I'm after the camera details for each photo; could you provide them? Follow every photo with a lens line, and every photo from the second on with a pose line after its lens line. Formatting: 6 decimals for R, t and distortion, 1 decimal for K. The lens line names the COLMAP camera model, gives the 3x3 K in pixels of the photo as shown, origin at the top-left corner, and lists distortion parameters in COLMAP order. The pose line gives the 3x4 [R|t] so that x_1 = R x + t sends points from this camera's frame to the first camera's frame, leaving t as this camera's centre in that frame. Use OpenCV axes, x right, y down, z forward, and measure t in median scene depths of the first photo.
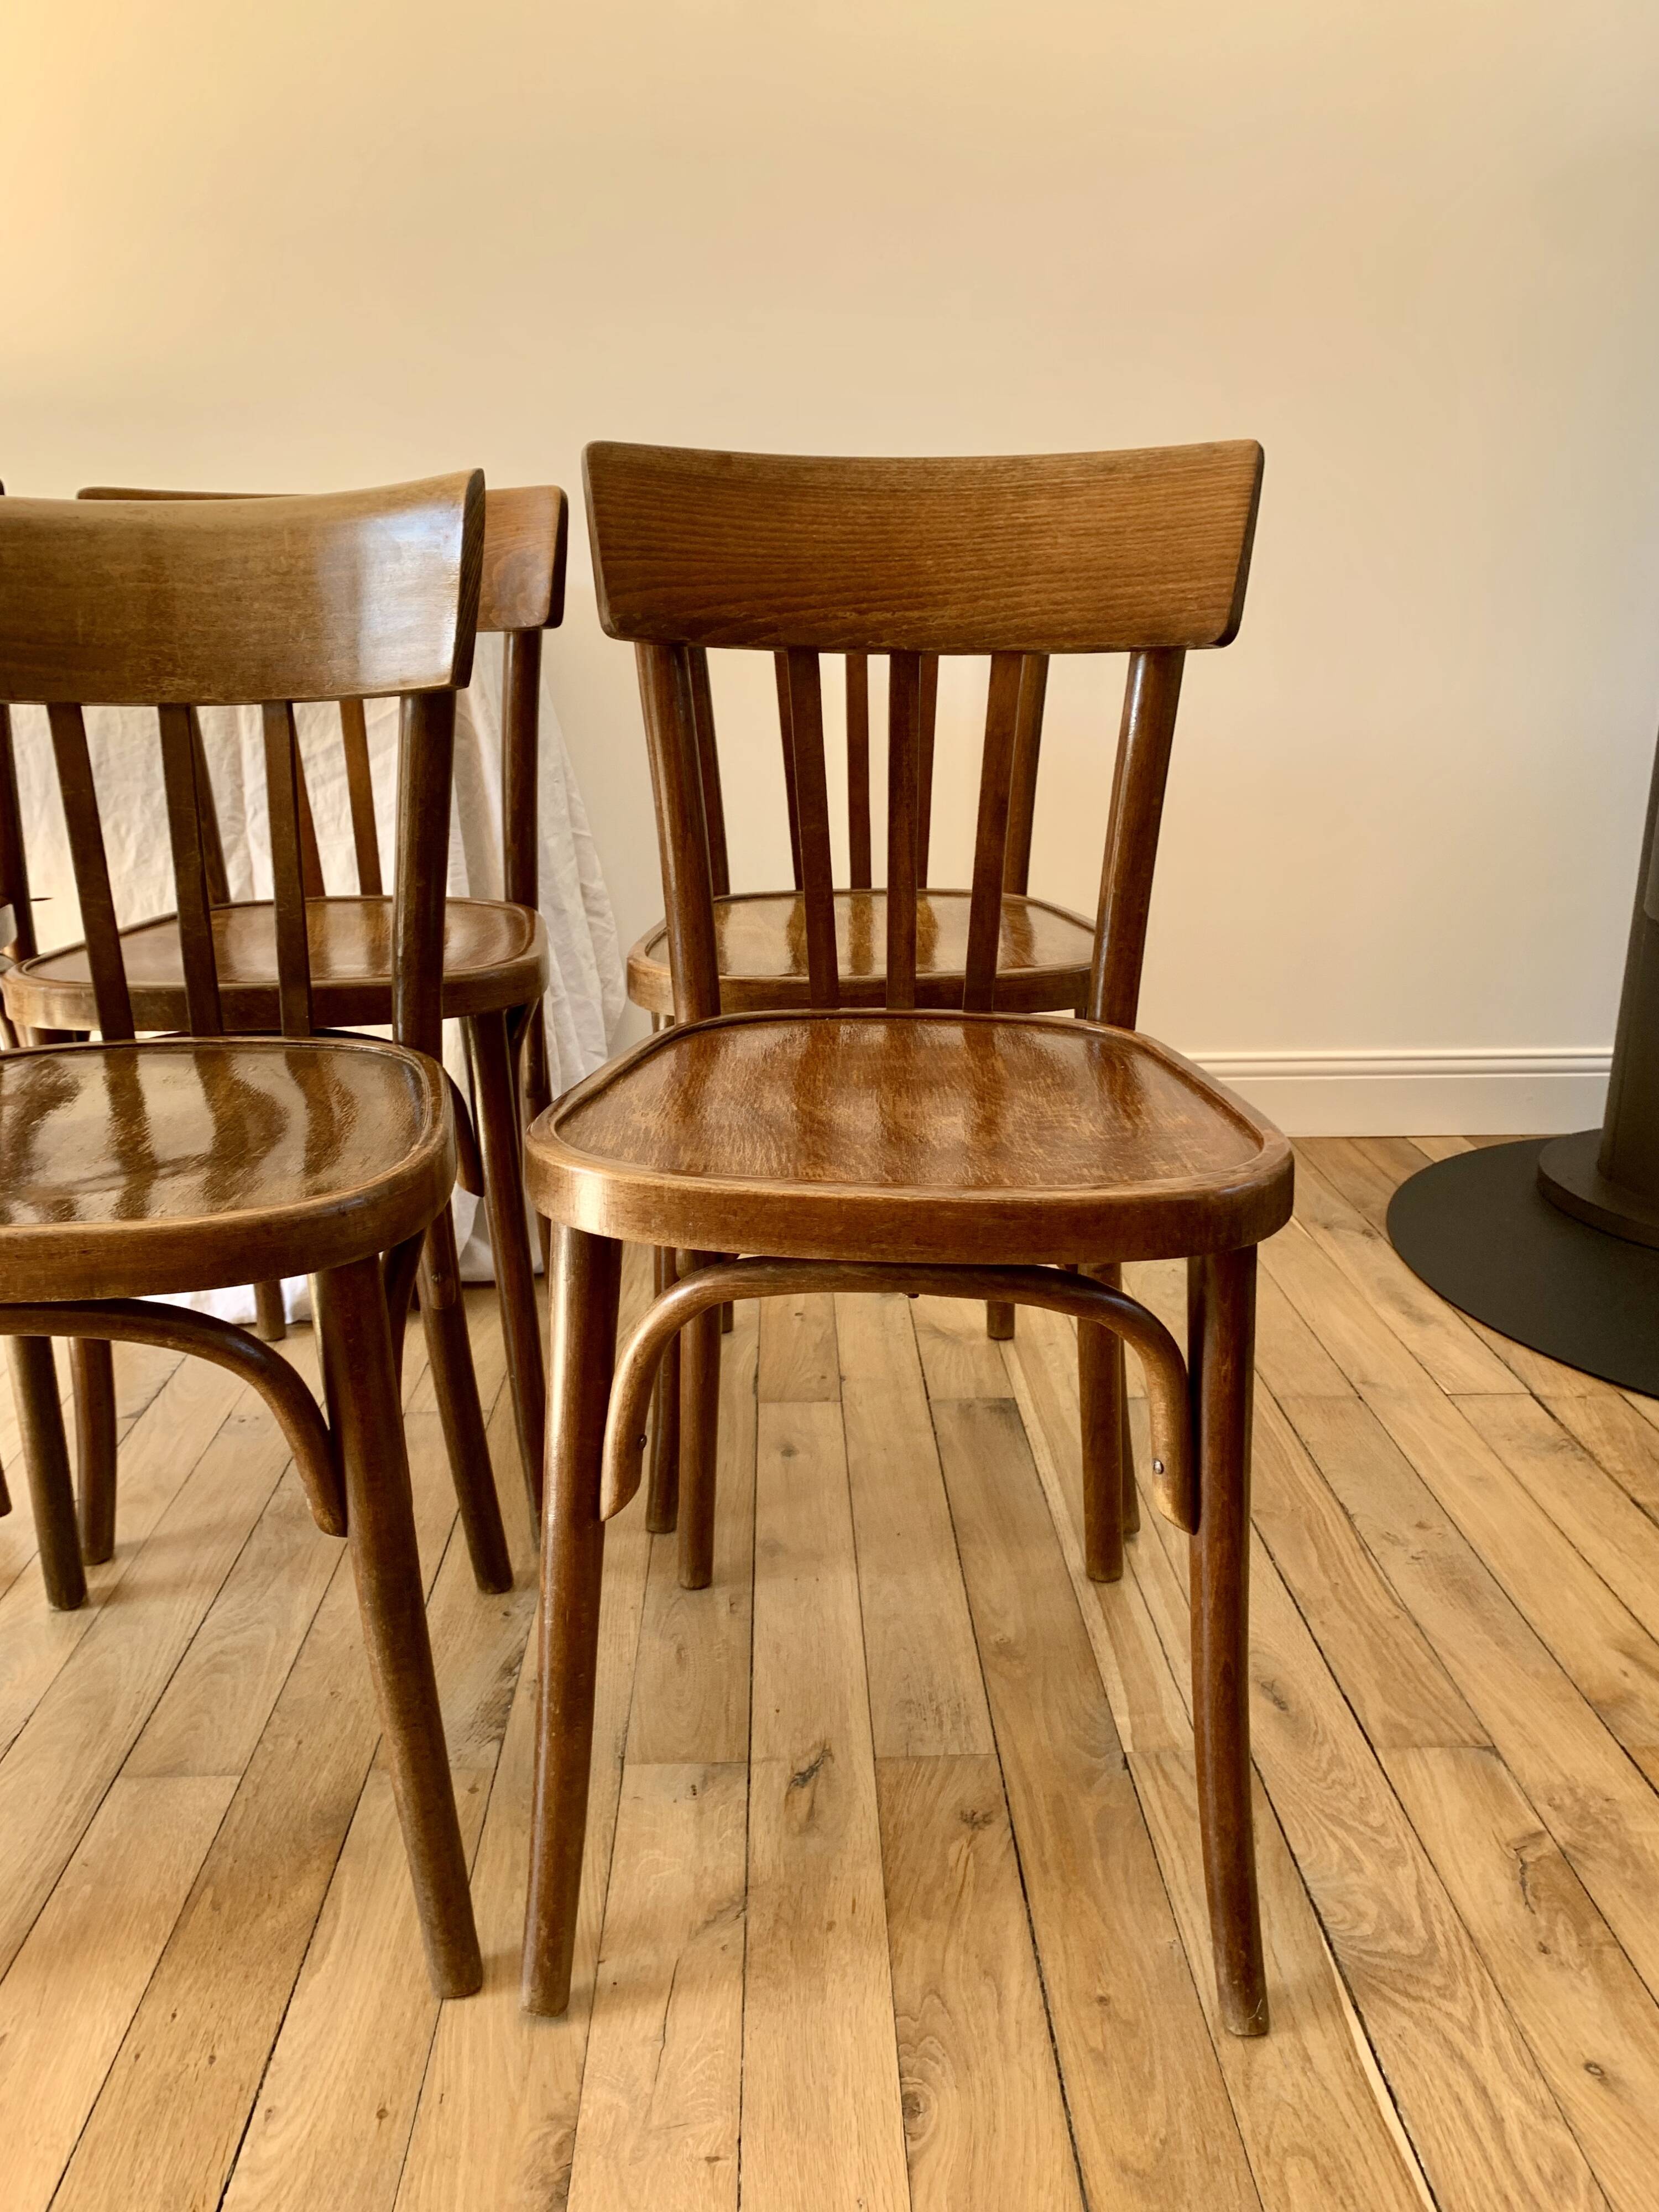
lens RADIAL K [[1654.0, 0, 792.3], [0, 1654.0, 1094.6], [0, 0, 1]] dist [0.011748, -0.011489]
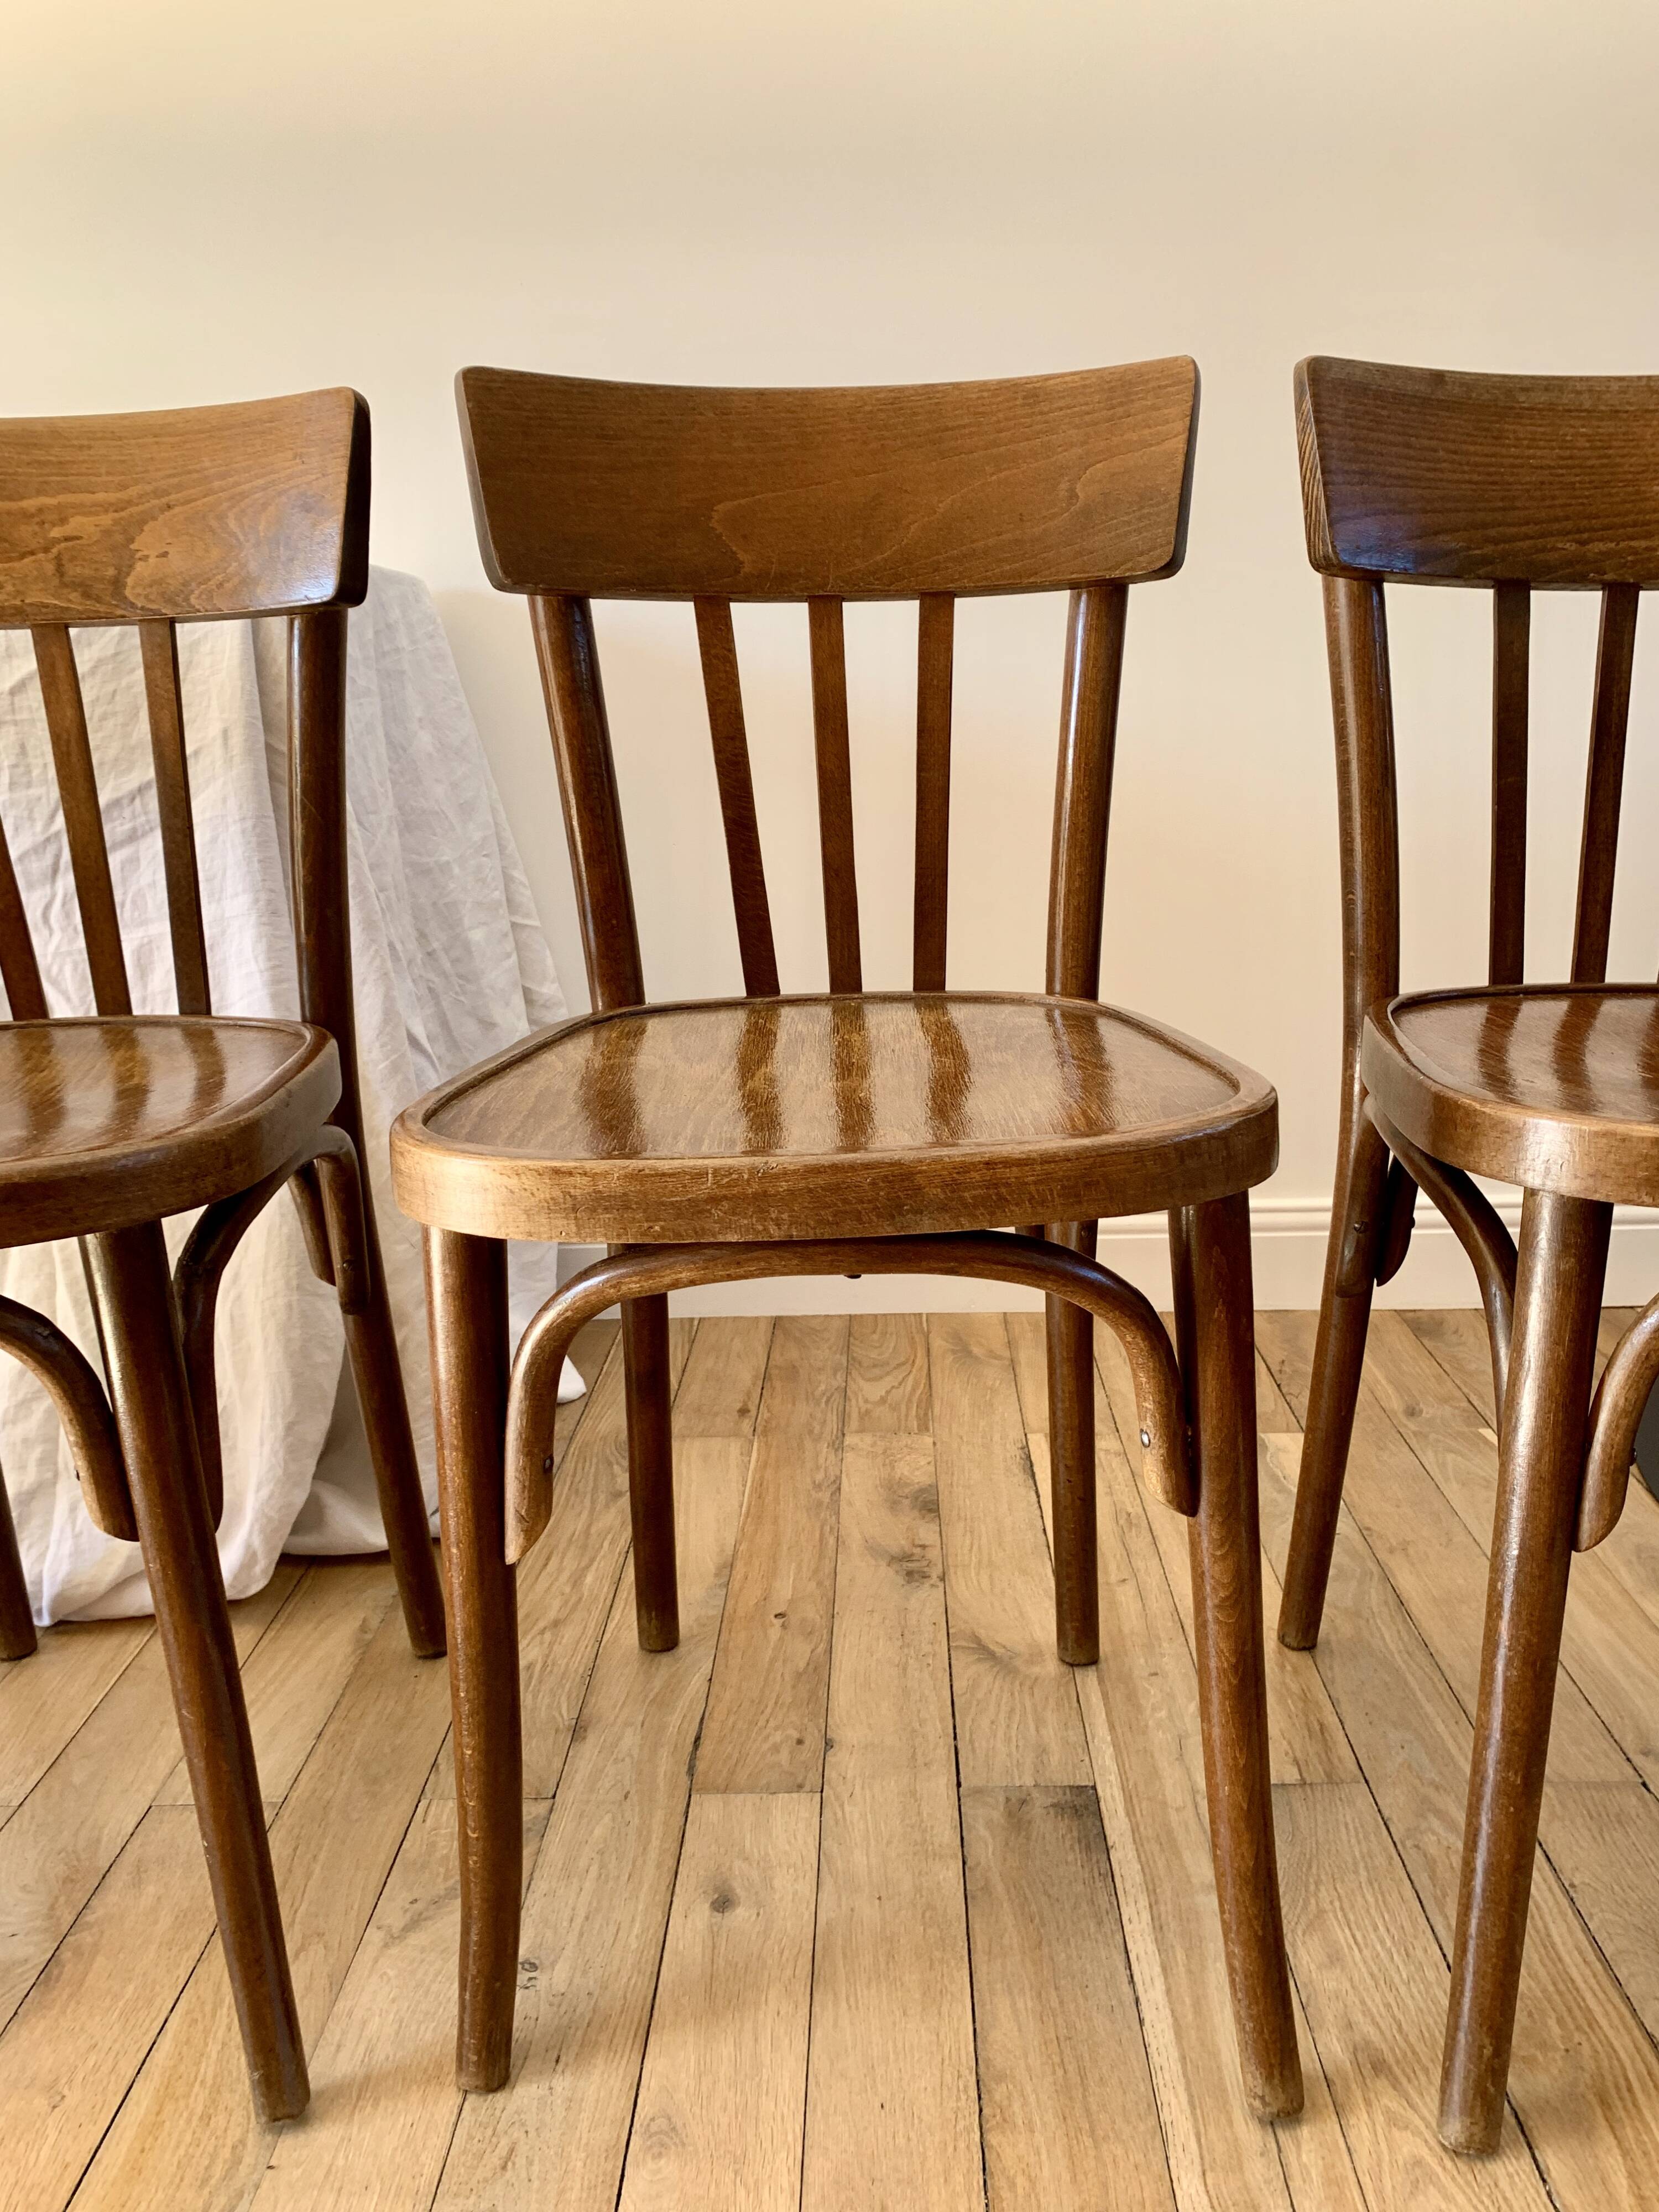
lens RADIAL K [[1654.0, 0, 836.2], [0, 1654.0, 1119.4], [0, 0, 1]] dist [0.011748, -0.011489]
pose [[0.998743, -0.013481, -0.048280, 0.096145], [0.011502, 0.999092, -0.041024, -0.066325], [0.048789, 0.040417, 0.997991, 0.479378]]
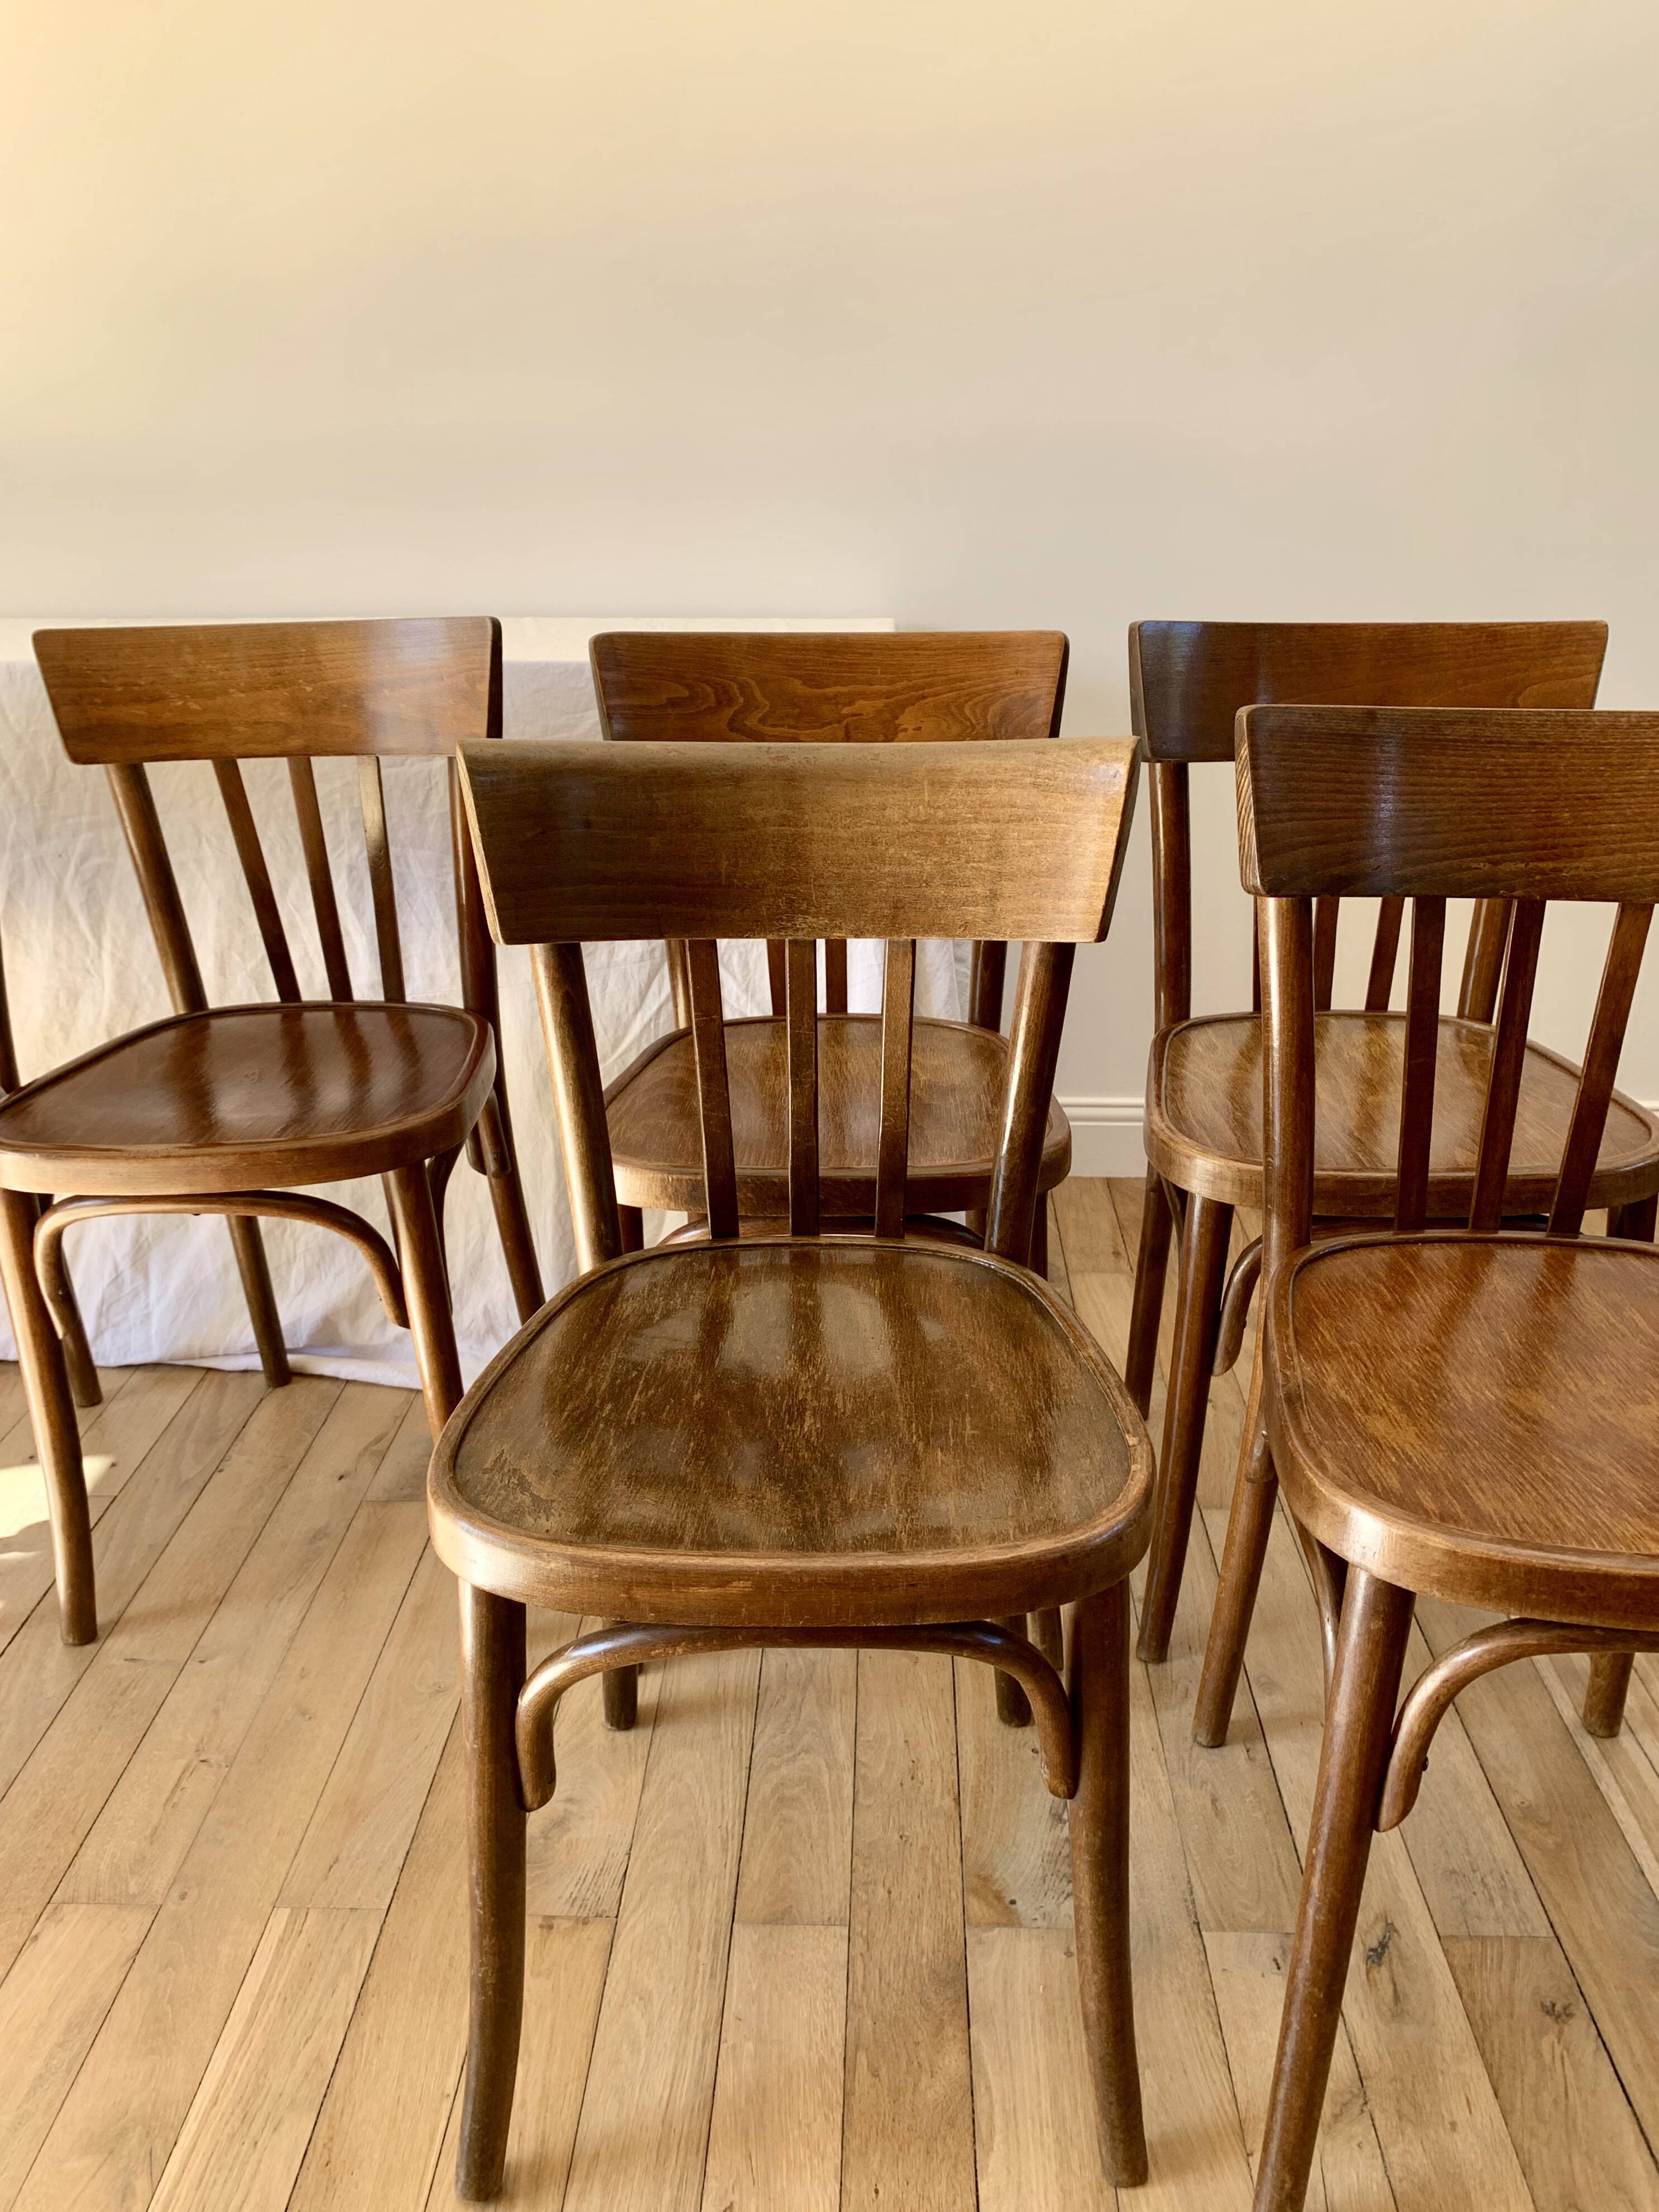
lens RADIAL K [[1654.1, 0, 815.0], [0, 1654.1, 1098.7], [0, 0, 1]] dist [0.011748, -0.011489]
pose [[0.998587, 0.018269, -0.049910, -0.295004], [-0.013949, 0.996235, 0.085569, -0.212493], [0.051285, -0.084751, 0.995081, -0.035327]]
